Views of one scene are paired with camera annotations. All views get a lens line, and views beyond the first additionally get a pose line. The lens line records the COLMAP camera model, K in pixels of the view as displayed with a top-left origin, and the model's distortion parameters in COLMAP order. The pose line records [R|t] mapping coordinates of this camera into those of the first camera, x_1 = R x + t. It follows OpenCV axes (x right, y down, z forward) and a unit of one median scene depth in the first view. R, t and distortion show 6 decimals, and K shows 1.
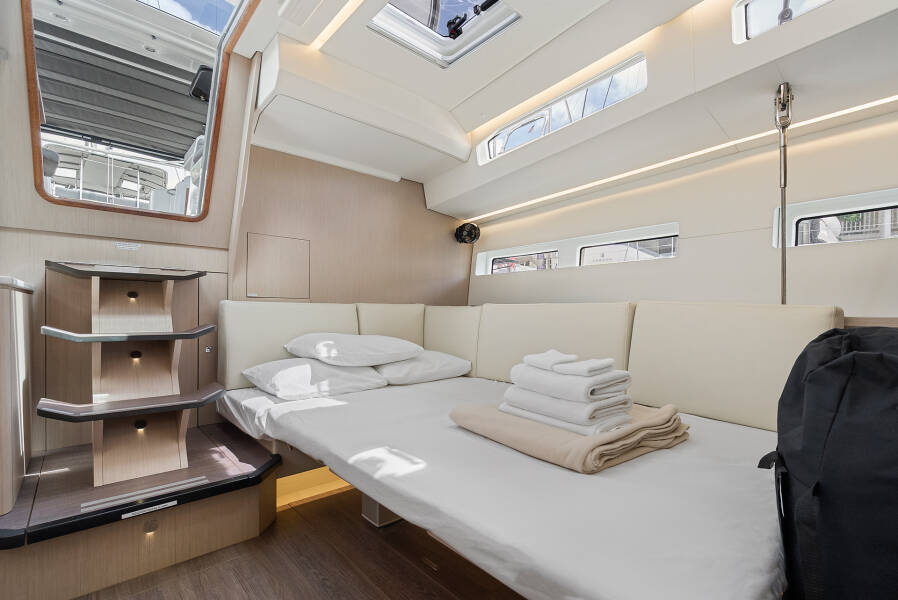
lens RADIAL K [[405.1, 0, 448.0], [0, 405.1, 314.2], [0, 0, 1]] dist [-0.014742, 0.000199]
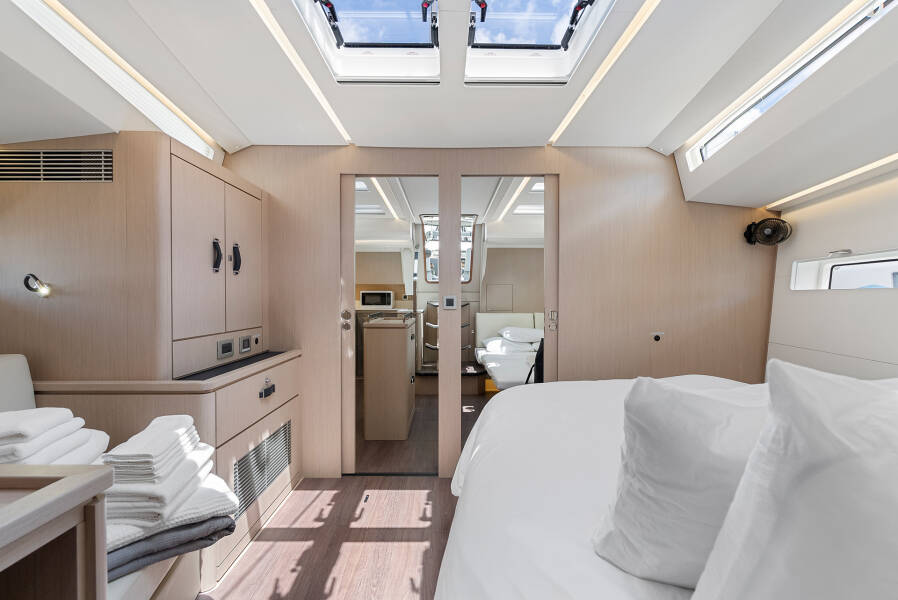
lens RADIAL K [[405.2, 0, 453.4], [0, 405.2, 302.9], [0, 0, 1]] dist [-0.016146, 0.000003]
pose [[0.746761, -0.000312, -0.665092, 1.164835], [0.003757, 0.999986, 0.003749, -0.122460], [0.665082, -0.005298, 0.746752, -1.141037]]
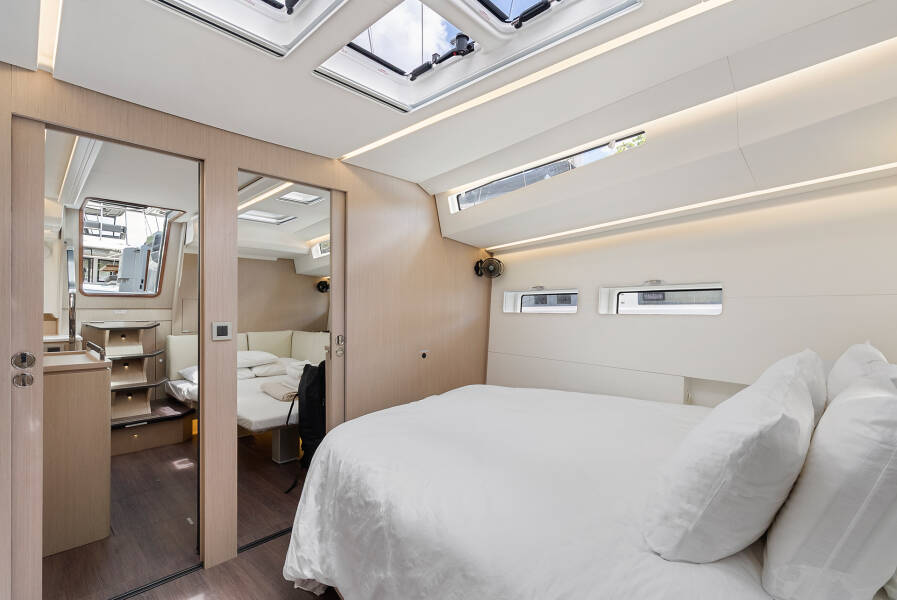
lens RADIAL K [[404.8, 0, 452.9], [0, 404.8, 302.9], [0, 0, 1]] dist [-0.016146, 0.000003]
pose [[0.996494, -0.006553, 0.083411, 0.745012], [0.007839, 0.999855, -0.015107, -0.171575], [-0.083300, 0.015708, 0.996401, -1.206868]]
